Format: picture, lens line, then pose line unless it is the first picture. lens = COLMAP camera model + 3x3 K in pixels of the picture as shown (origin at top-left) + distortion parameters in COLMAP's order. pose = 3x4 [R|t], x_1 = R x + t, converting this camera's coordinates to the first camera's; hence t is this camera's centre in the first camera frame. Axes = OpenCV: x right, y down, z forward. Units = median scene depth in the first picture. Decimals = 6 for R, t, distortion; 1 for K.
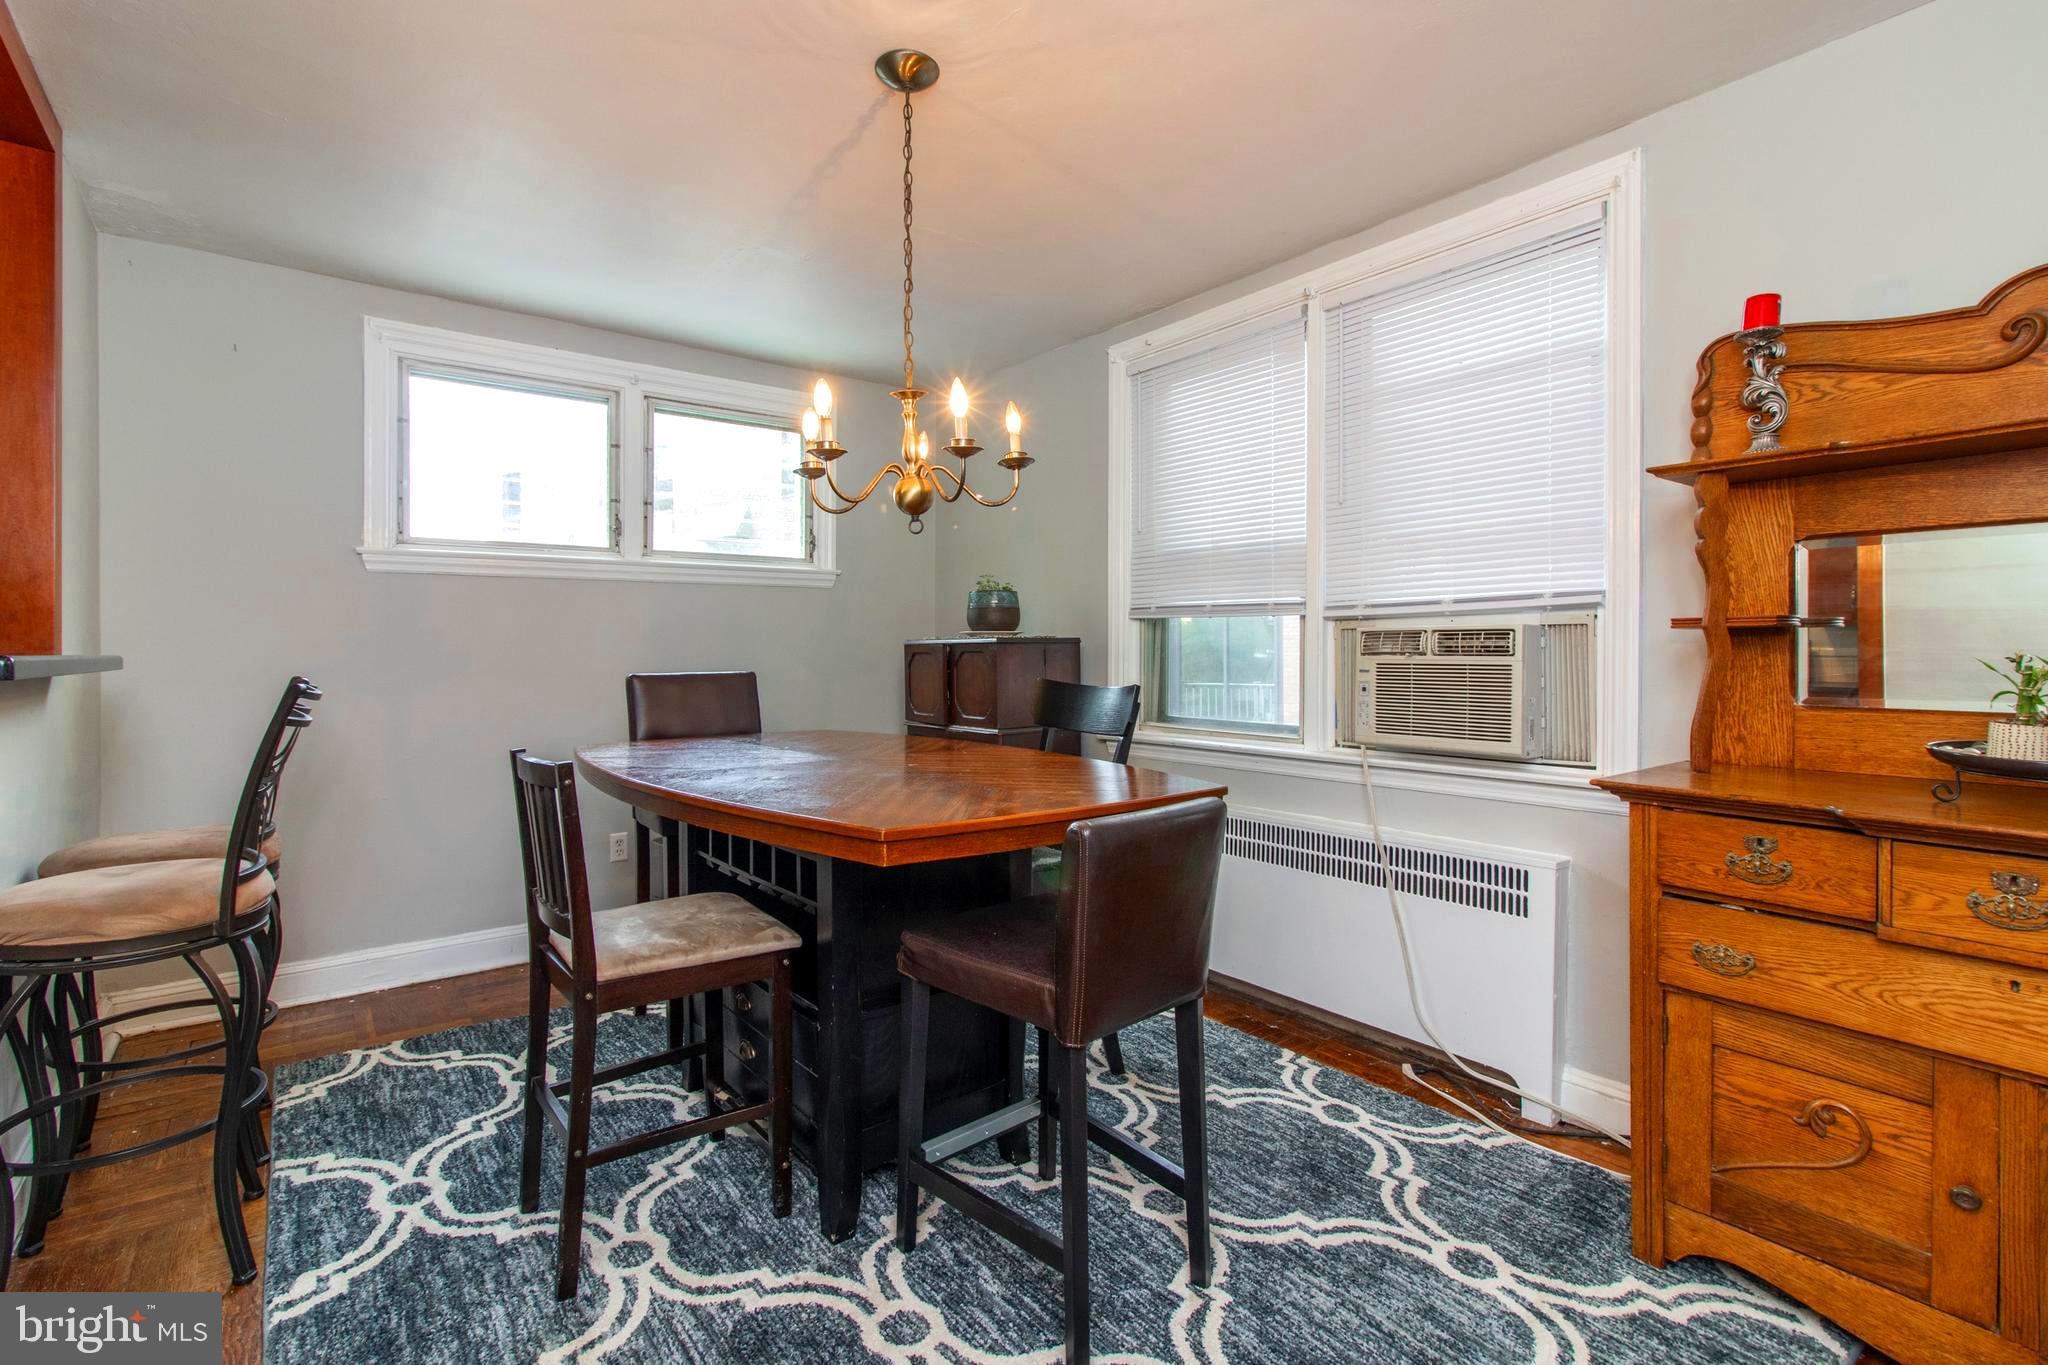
lens RADIAL K [[956.3, 0, 1011.2], [0, 956.3, 655.7], [0, 0, 1]] dist [0.011729, -0.000904]
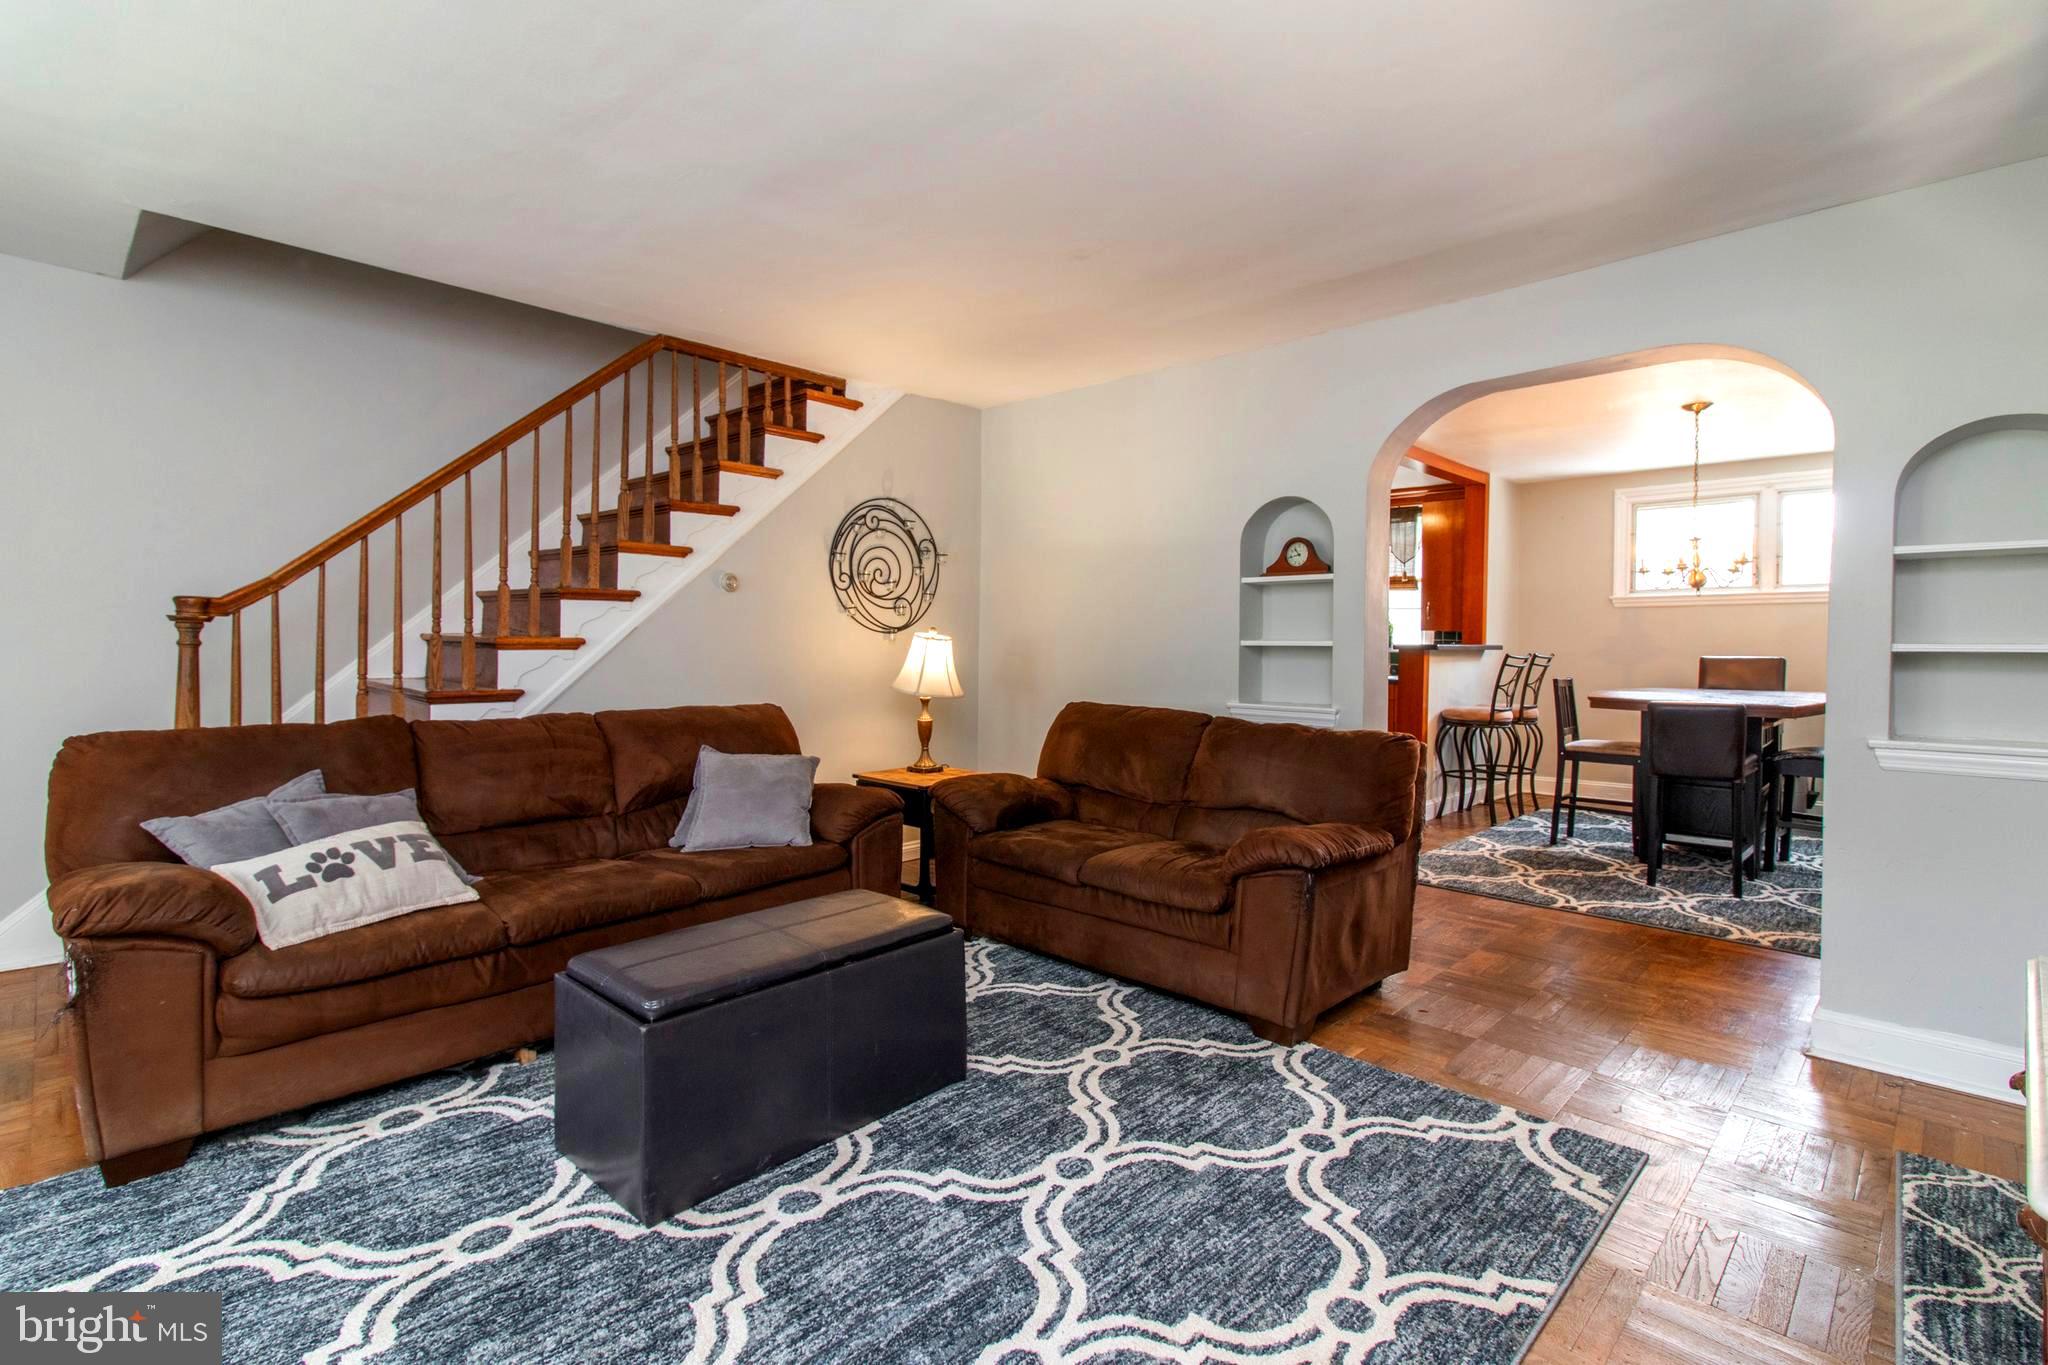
lens RADIAL K [[956.3, 0, 1021.9], [0, 956.3, 650.1], [0, 0, 1]] dist [0.011729, -0.000904]
pose [[0.159885, 0.012180, -0.987061, 1.753524], [-0.010263, 0.999890, 0.010676, -0.000974], [0.987082, 0.008423, 0.159992, -0.924736]]
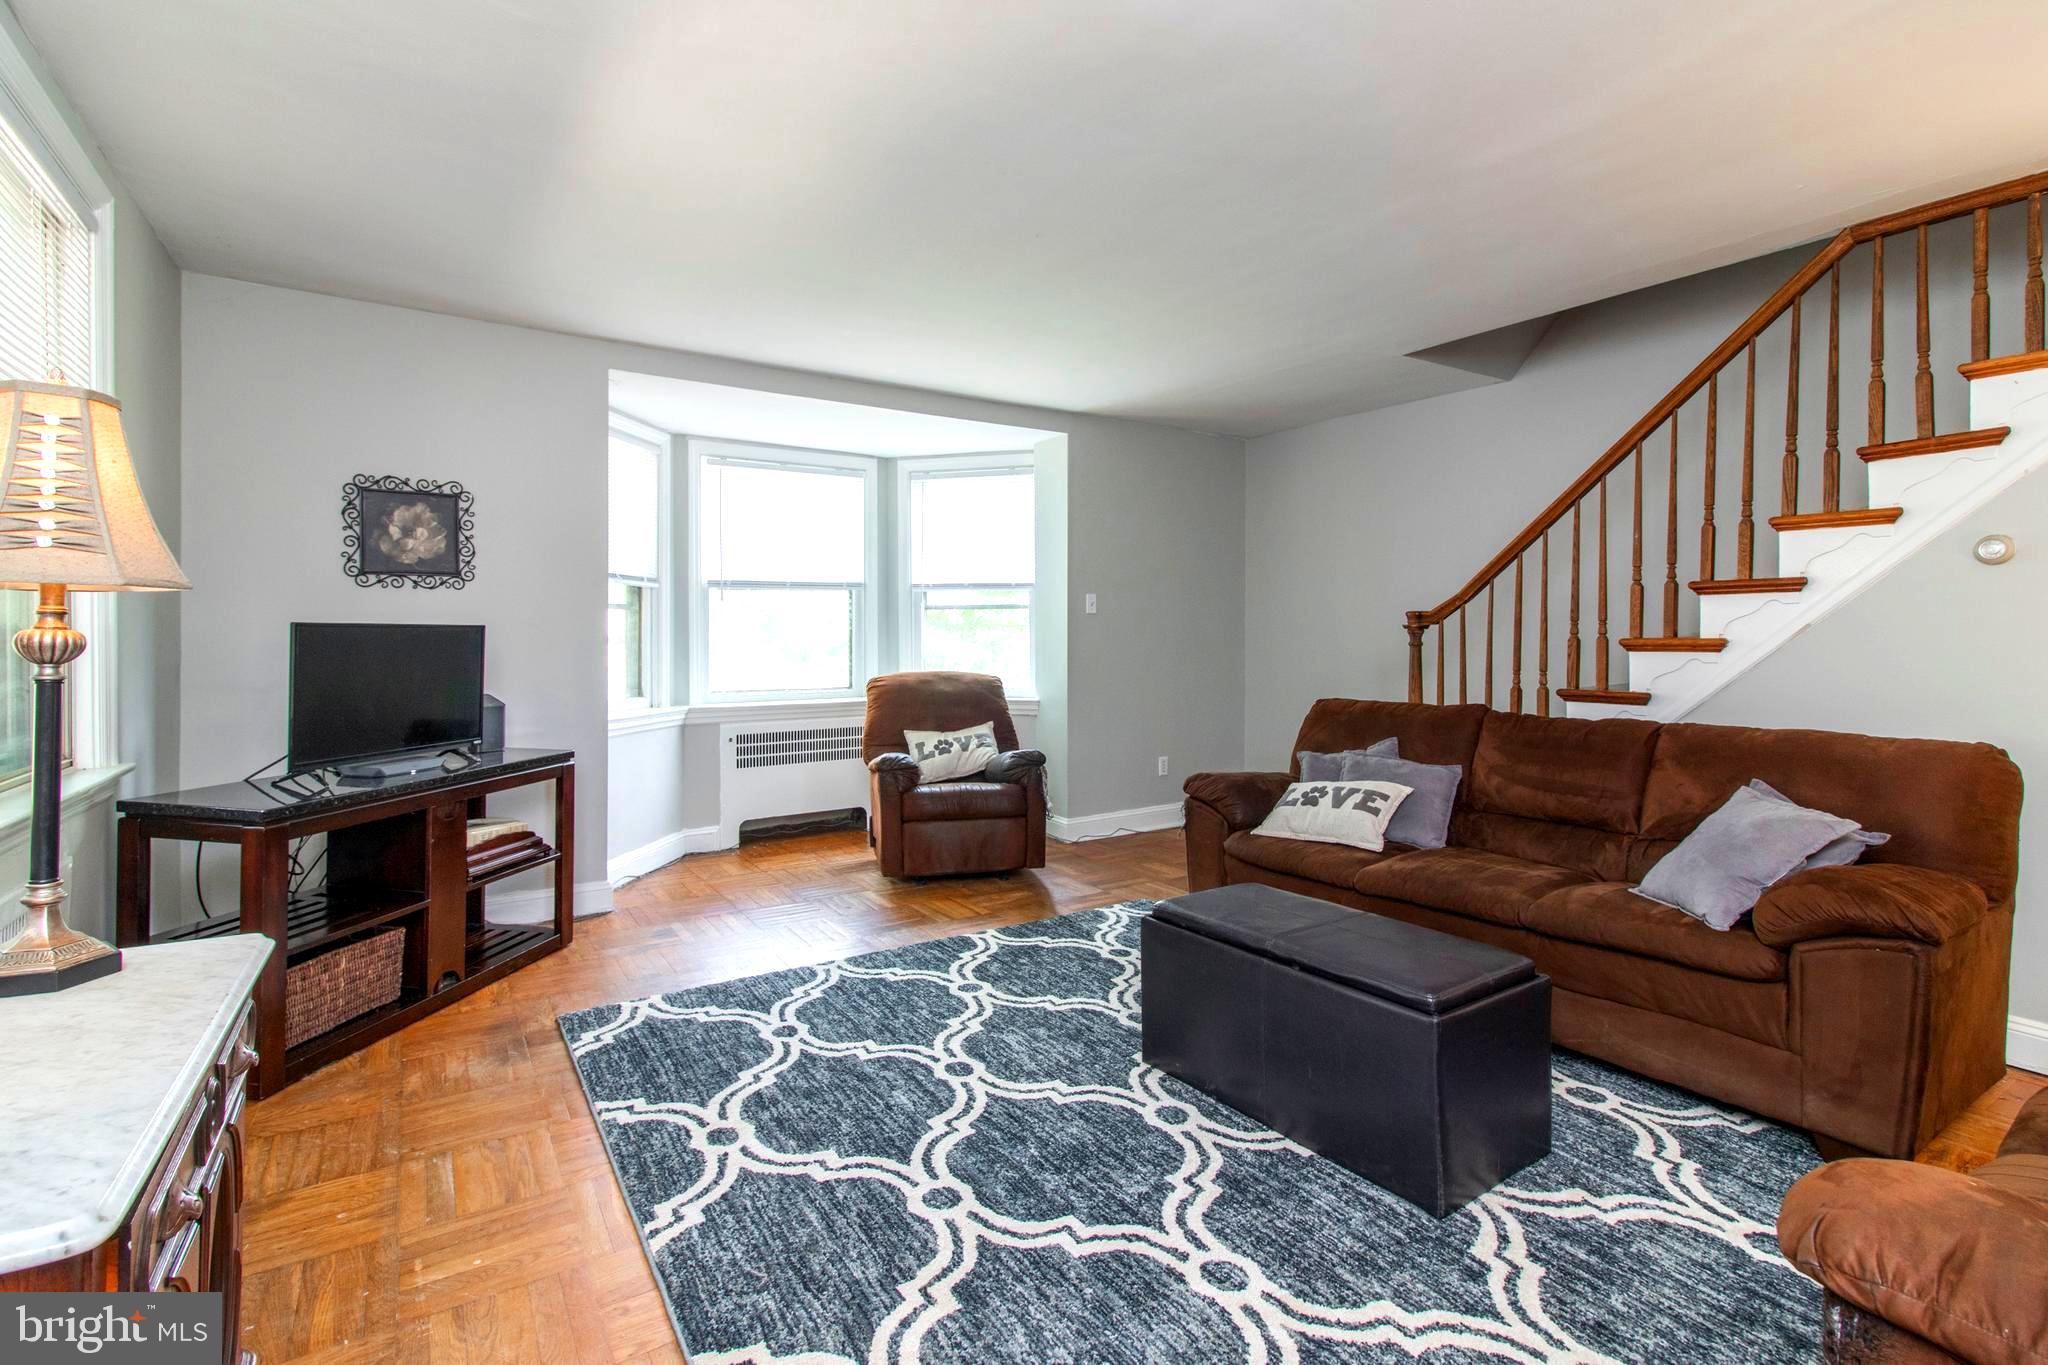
lens RADIAL K [[956.3, 0, 1017.5], [0, 956.3, 622.3], [0, 0, 1]] dist [0.011729, -0.000904]
pose [[-0.998427, 0.002381, 0.056023, 1.010084], [0.001767, 0.999938, -0.011010, -0.007824], [-0.056046, -0.010894, -0.998369, 0.018886]]
